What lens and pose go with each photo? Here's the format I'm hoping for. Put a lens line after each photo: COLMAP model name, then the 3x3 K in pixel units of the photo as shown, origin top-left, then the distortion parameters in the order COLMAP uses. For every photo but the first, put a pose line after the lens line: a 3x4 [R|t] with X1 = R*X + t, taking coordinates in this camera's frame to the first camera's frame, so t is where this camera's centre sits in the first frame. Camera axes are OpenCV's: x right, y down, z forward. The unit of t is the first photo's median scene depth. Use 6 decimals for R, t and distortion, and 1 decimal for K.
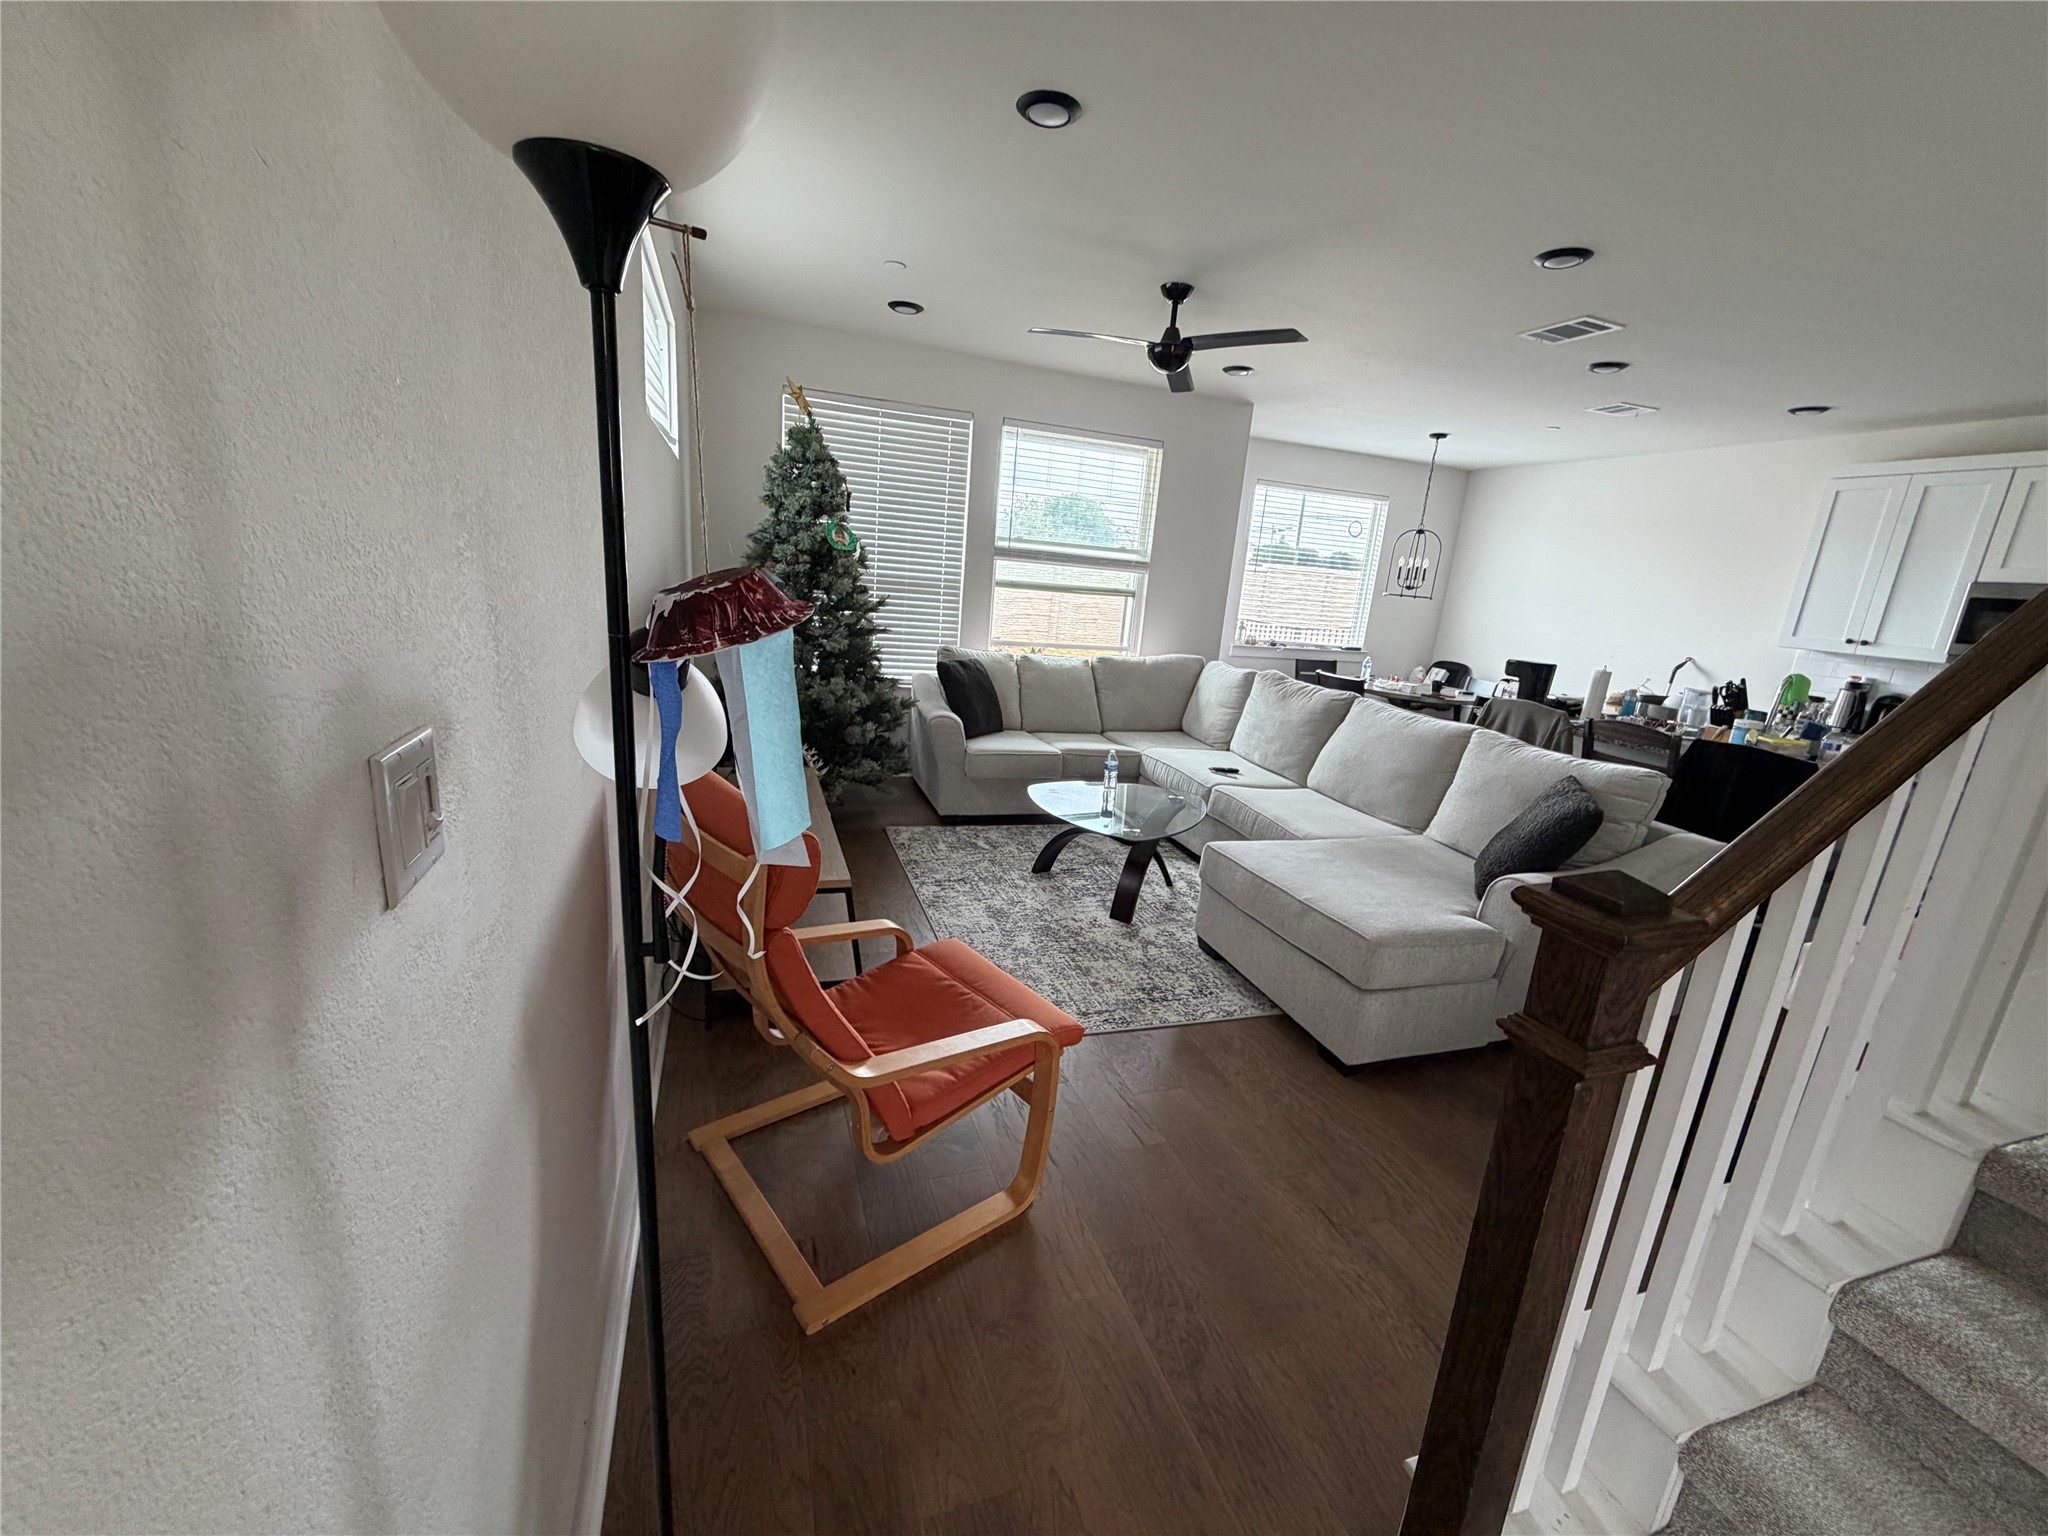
lens RADIAL K [[813.5, 0, 1019.2], [0, 813.5, 768.8], [0, 0, 1]] dist [0.001757, -0.000464]
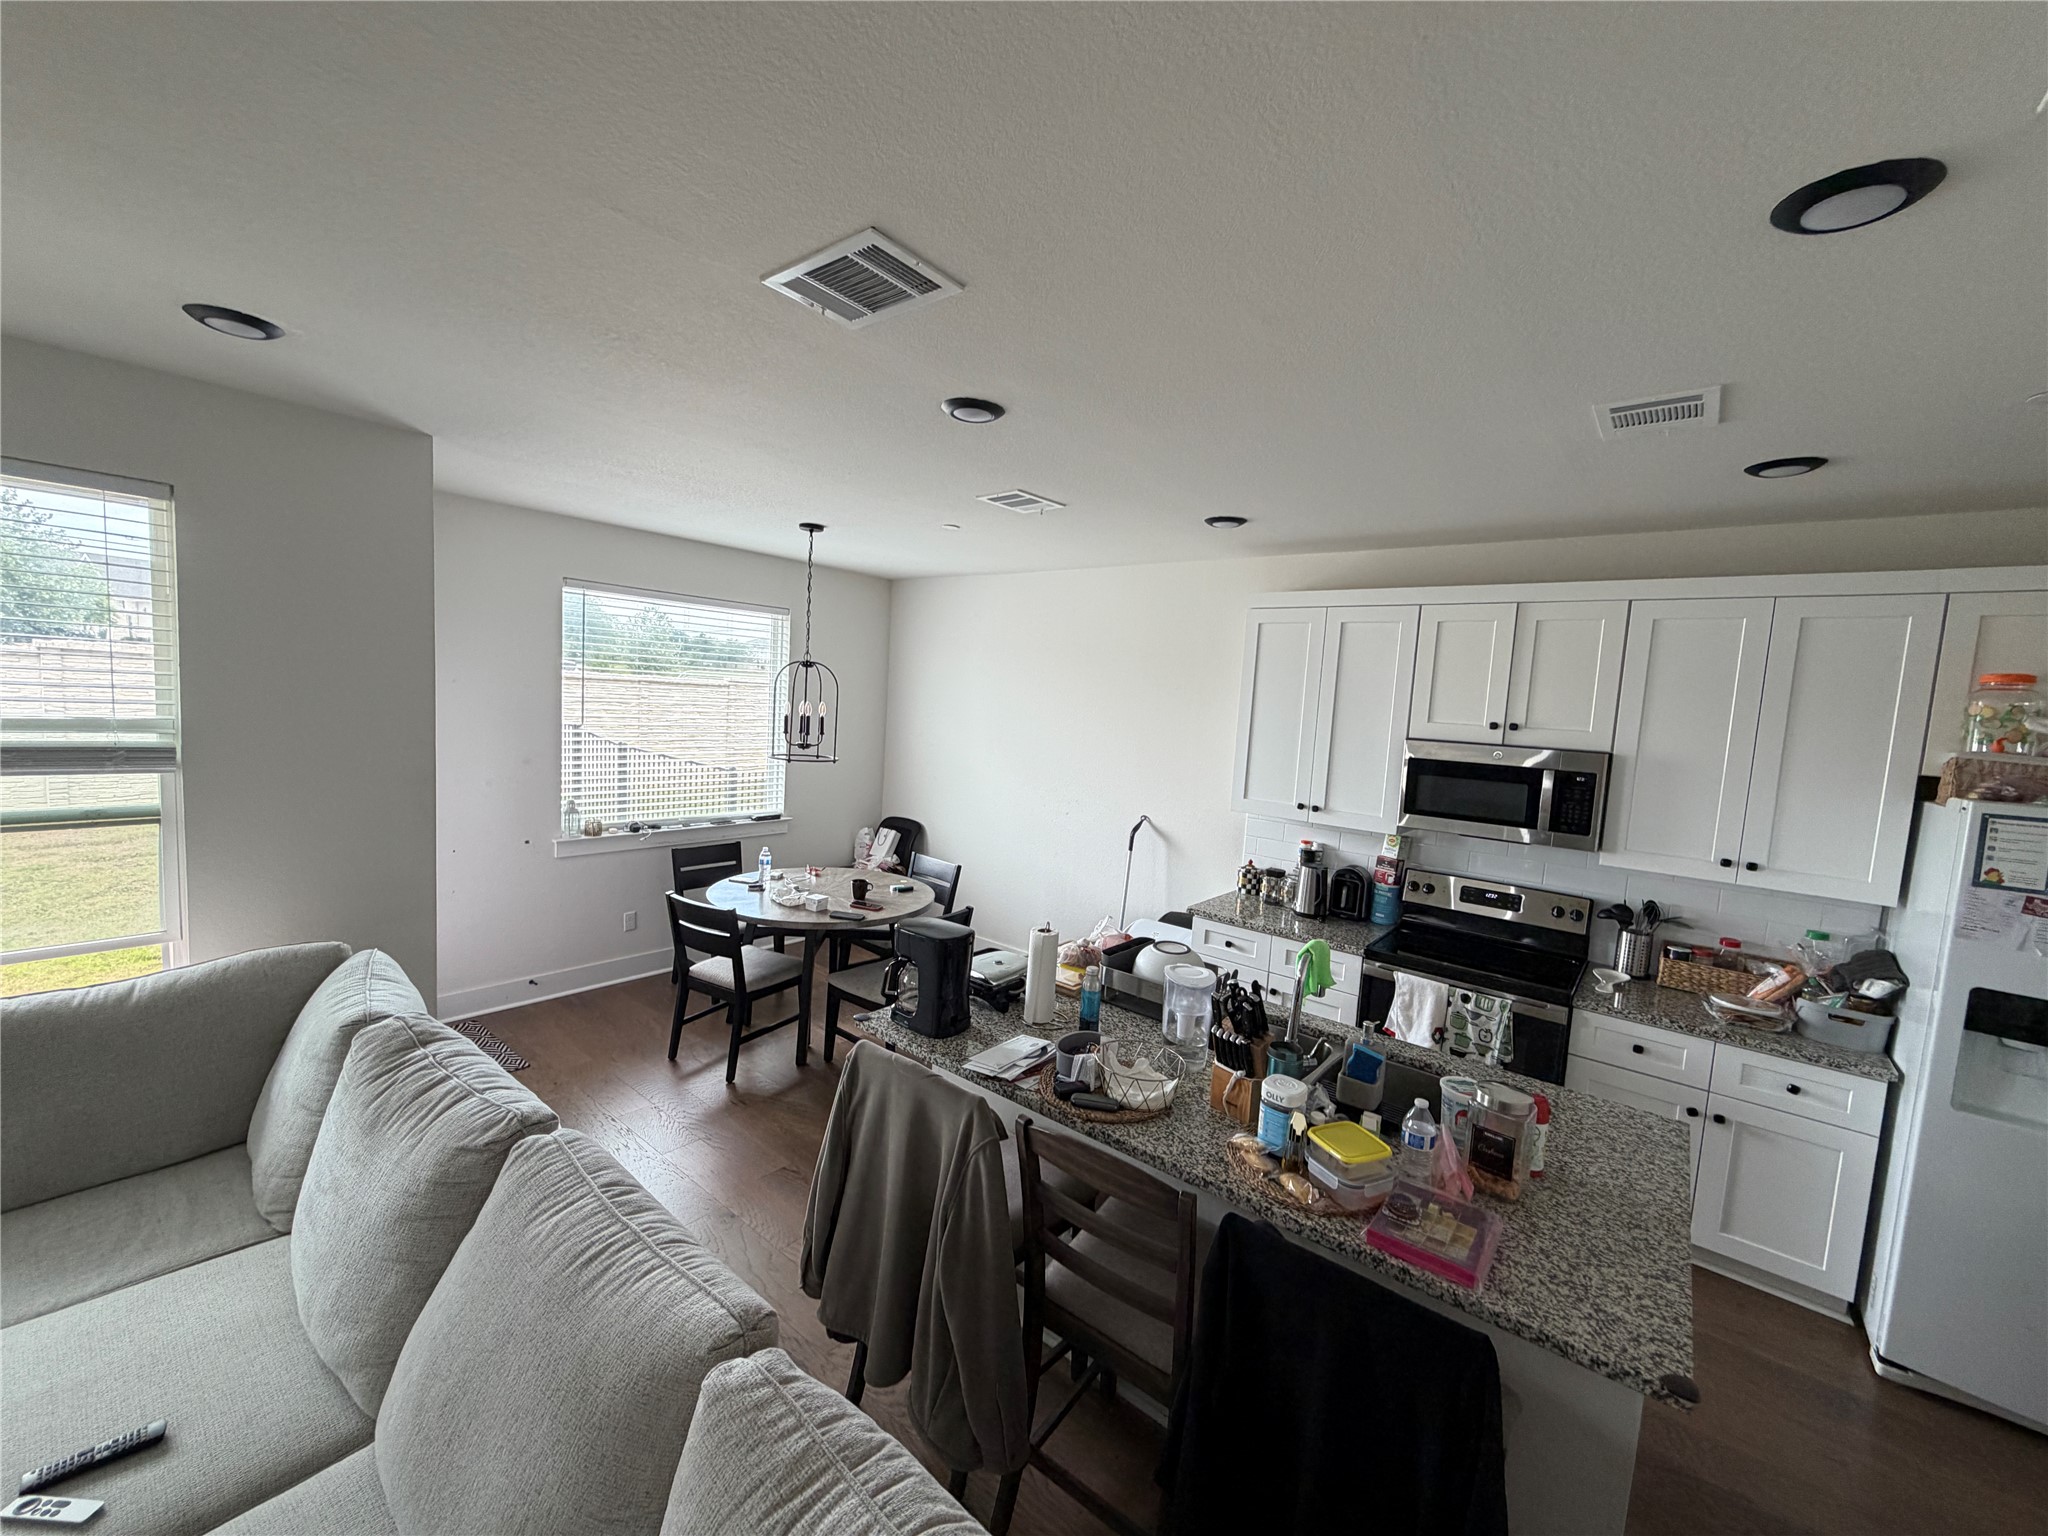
lens RADIAL K [[813.5, 0, 1019.2], [0, 813.5, 768.8], [0, 0, 1]] dist [0.001757, -0.000464]
pose [[0.849532, -0.077882, 0.521757, 0.334919], [0.136015, 0.987940, -0.073993, -0.156018], [-0.509701, 0.133826, 0.849880, 0.414062]]
